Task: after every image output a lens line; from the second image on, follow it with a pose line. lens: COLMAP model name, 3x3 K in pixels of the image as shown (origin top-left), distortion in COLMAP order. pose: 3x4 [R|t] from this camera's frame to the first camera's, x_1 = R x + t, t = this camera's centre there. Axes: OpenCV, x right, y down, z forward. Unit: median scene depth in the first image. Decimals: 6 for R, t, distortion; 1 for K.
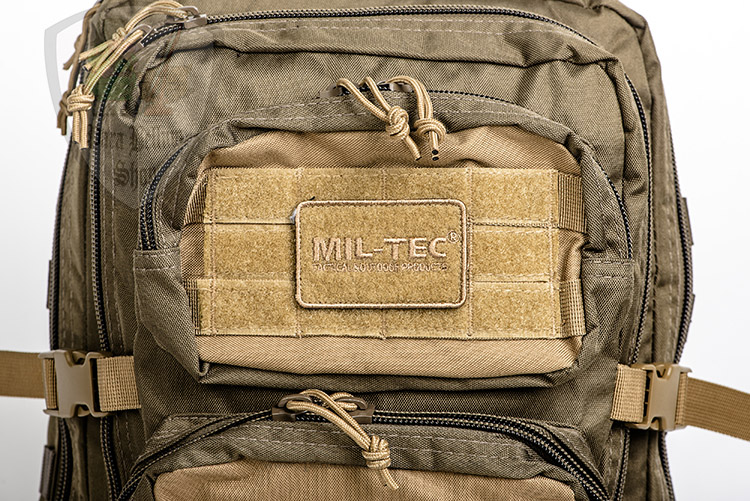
lens RADIAL K [[2375.8, 0, 375.0], [0, 2375.8, 250.5], [0, 0, 1]] dist [-0.084290, -1.795495]
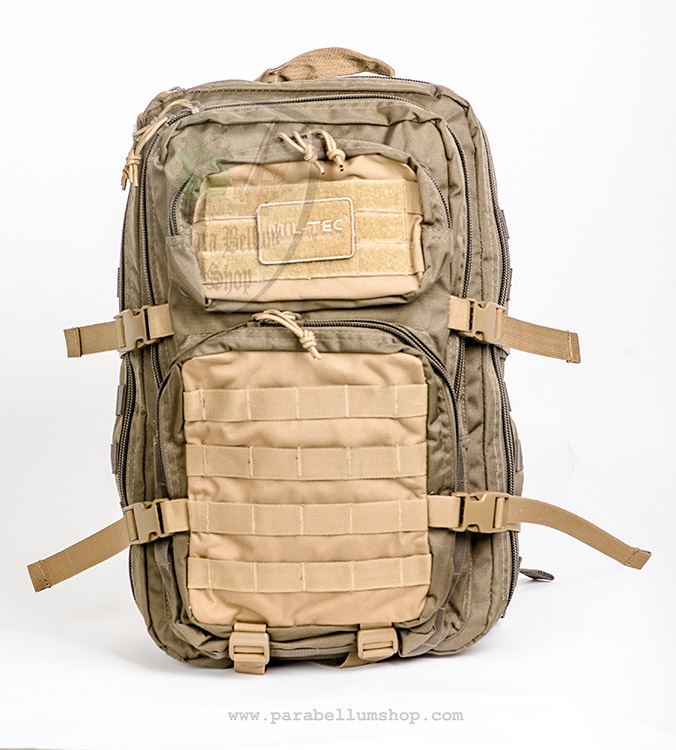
lens RADIAL K [[2578.0, 0, 338.0], [0, 2578.0, 375.0], [0, 0, 1]] dist [-0.290672, -1.571082]
pose [[0.997992, -0.041685, -0.047698, 0.110902], [0.038794, 0.997444, -0.060008, 0.219695], [0.050078, 0.058037, 0.997058, -0.876584]]
